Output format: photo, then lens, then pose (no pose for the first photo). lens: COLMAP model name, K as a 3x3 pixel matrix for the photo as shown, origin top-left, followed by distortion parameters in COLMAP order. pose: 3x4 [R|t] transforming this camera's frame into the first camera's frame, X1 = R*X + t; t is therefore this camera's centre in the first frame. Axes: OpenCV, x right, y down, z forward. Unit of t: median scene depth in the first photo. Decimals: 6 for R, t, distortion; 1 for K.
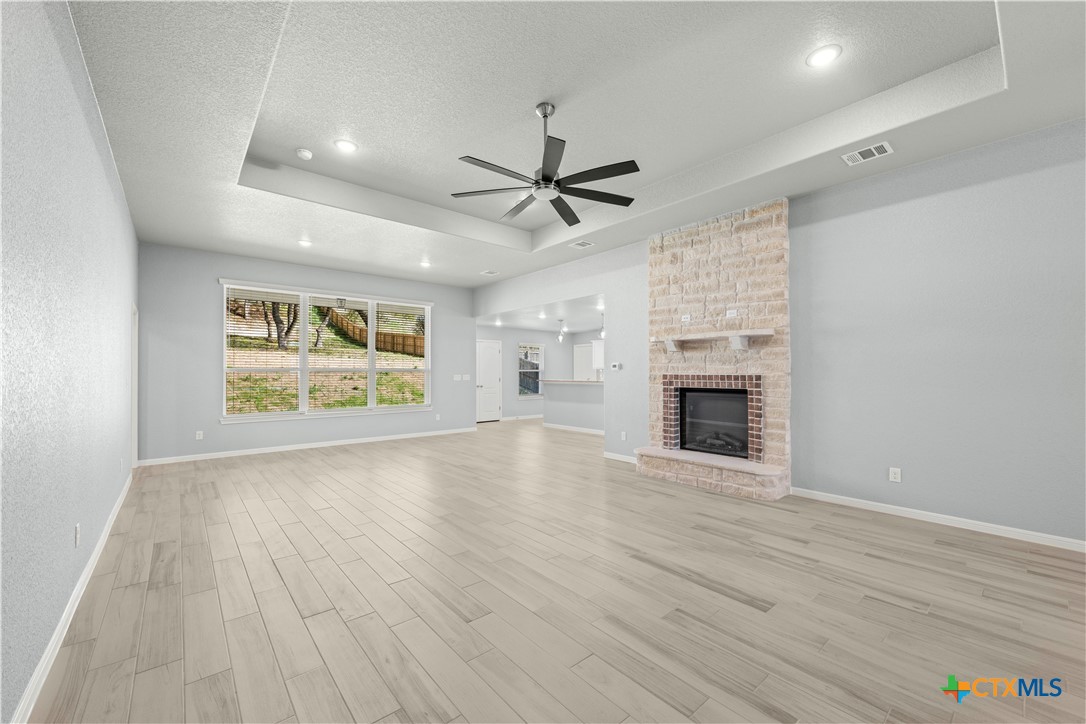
lens RADIAL K [[431.7, 0, 546.7], [0, 431.7, 370.9], [0, 0, 1]] dist [-0.000508, -0.000252]
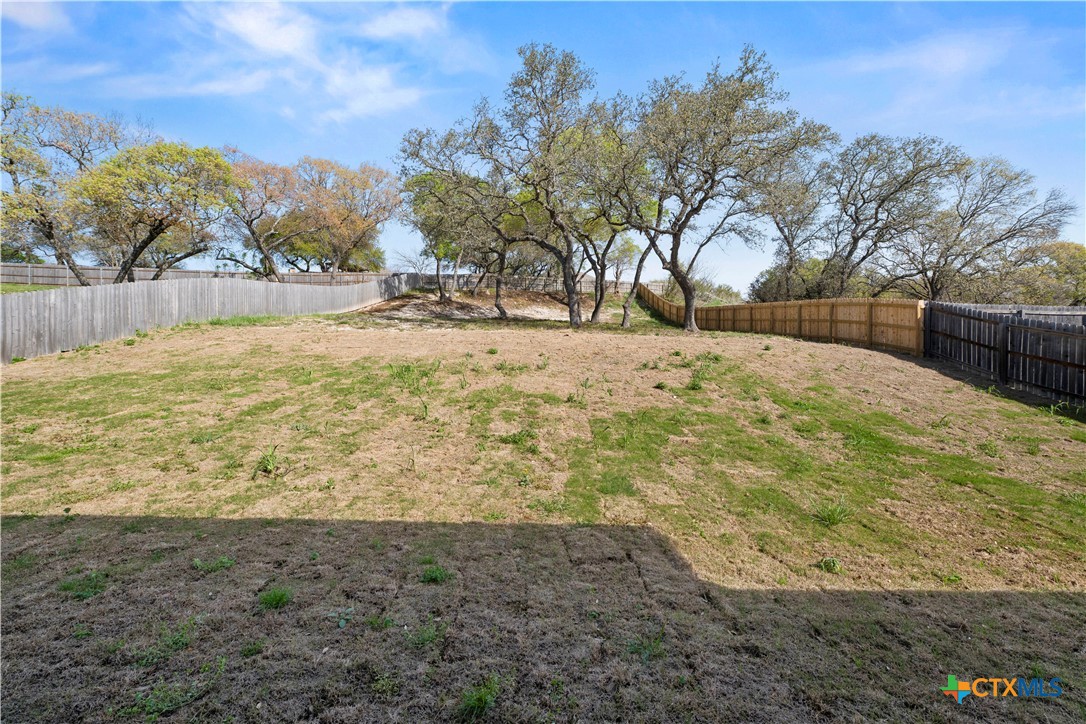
lens RADIAL K [[431.7, 0, 546.7], [0, 431.7, 370.9], [0, 0, 1]] dist [-0.000508, -0.000252]
pose [[0.759999, 0.012394, -0.649806, -0.747741], [0.005620, 0.999655, 0.025639, 0.026569], [0.649900, -0.023137, 0.759668, 1.853434]]
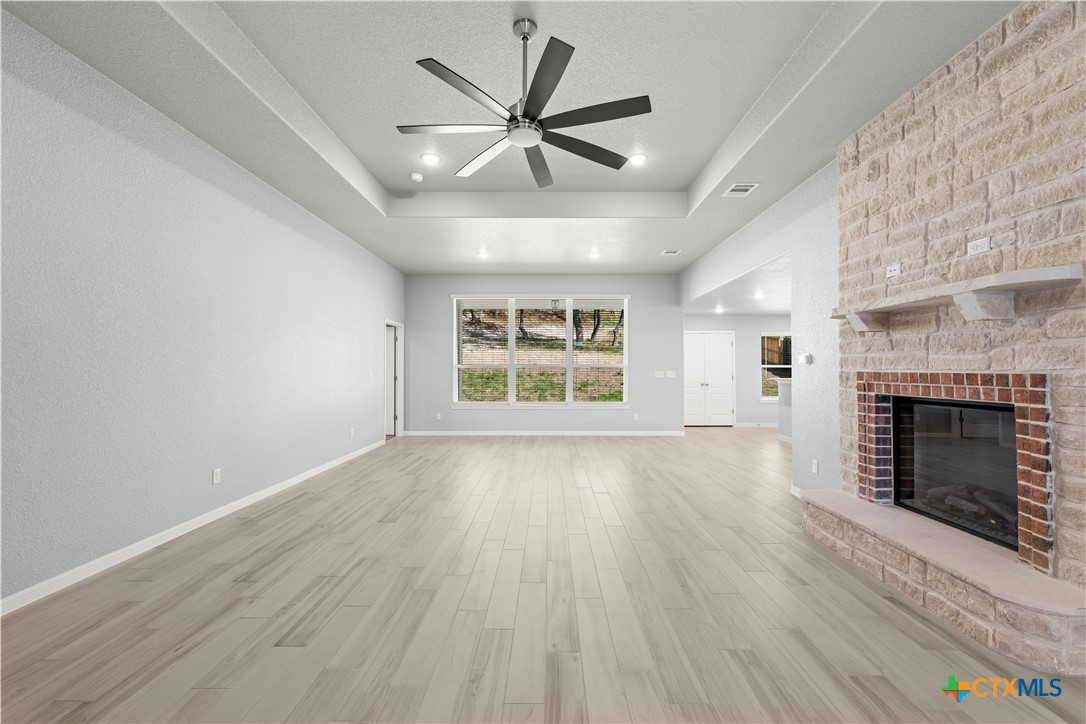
lens RADIAL K [[427.2, 0, 544.0], [0, 427.2, 365.2], [0, 0, 1]] dist [-0.000100, -0.000223]
pose [[0.754408, -0.004078, -0.656394, 0.350219], [0.000485, 0.999984, -0.005655, 0.002515], [0.656406, 0.003948, 0.754397, 0.296246]]
